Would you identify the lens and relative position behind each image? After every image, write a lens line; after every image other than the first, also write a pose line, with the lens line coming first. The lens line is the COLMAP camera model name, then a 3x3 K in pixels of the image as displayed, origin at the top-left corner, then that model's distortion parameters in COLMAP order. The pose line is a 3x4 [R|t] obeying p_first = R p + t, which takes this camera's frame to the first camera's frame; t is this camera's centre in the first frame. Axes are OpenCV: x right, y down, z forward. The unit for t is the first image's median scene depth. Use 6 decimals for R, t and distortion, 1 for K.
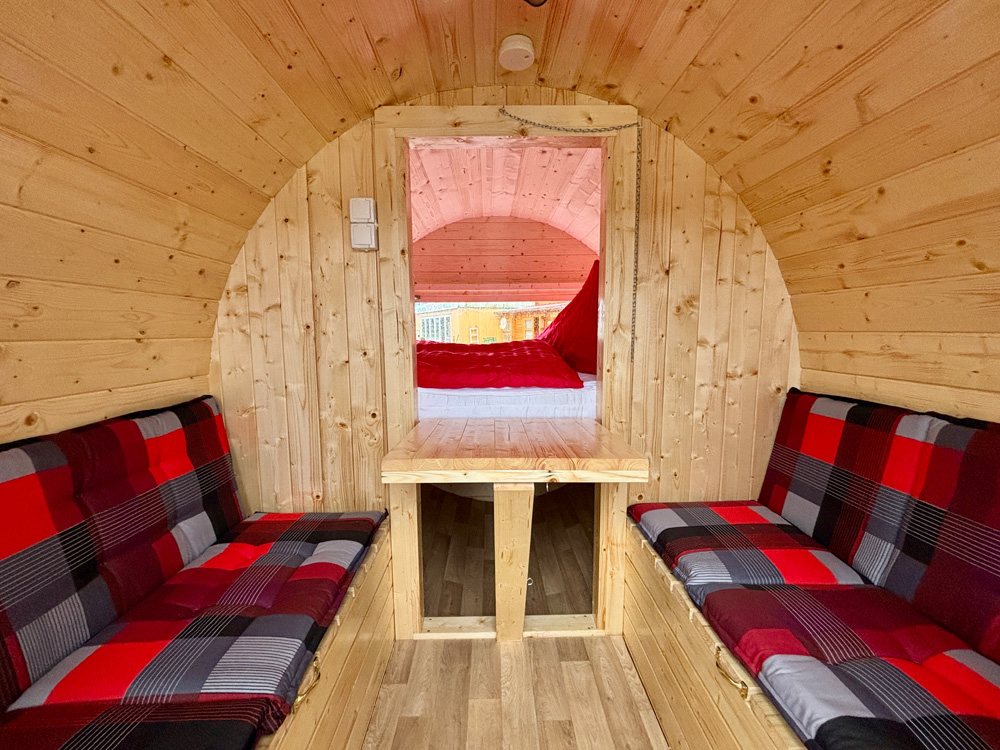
lens RADIAL K [[397.7, 0, 499.0], [0, 397.7, 378.3], [0, 0, 1]] dist [0.002145, 0.000176]
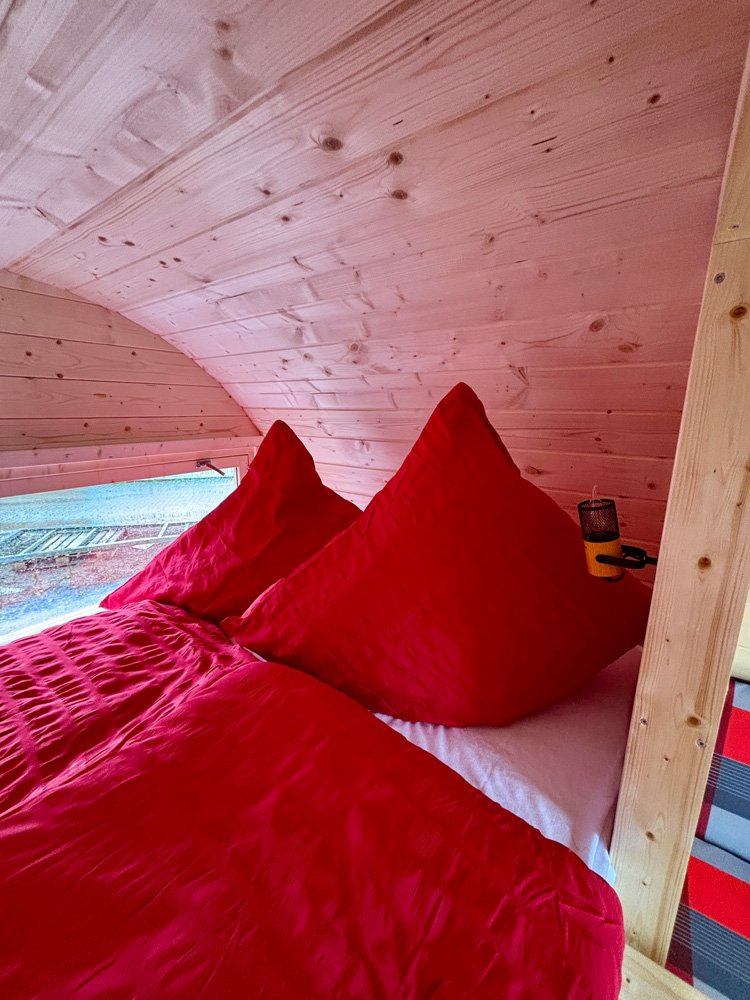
lens RADIAL K [[397.7, 0, 369.0], [0, 397.7, 496.2], [0, 0, 1]] dist [0.002145, 0.000176]
pose [[0.614584, -0.156748, 0.773121, -0.166531], [0.081105, 0.987421, 0.135724, -0.444175], [-0.784671, -0.020710, 0.619566, 0.995461]]
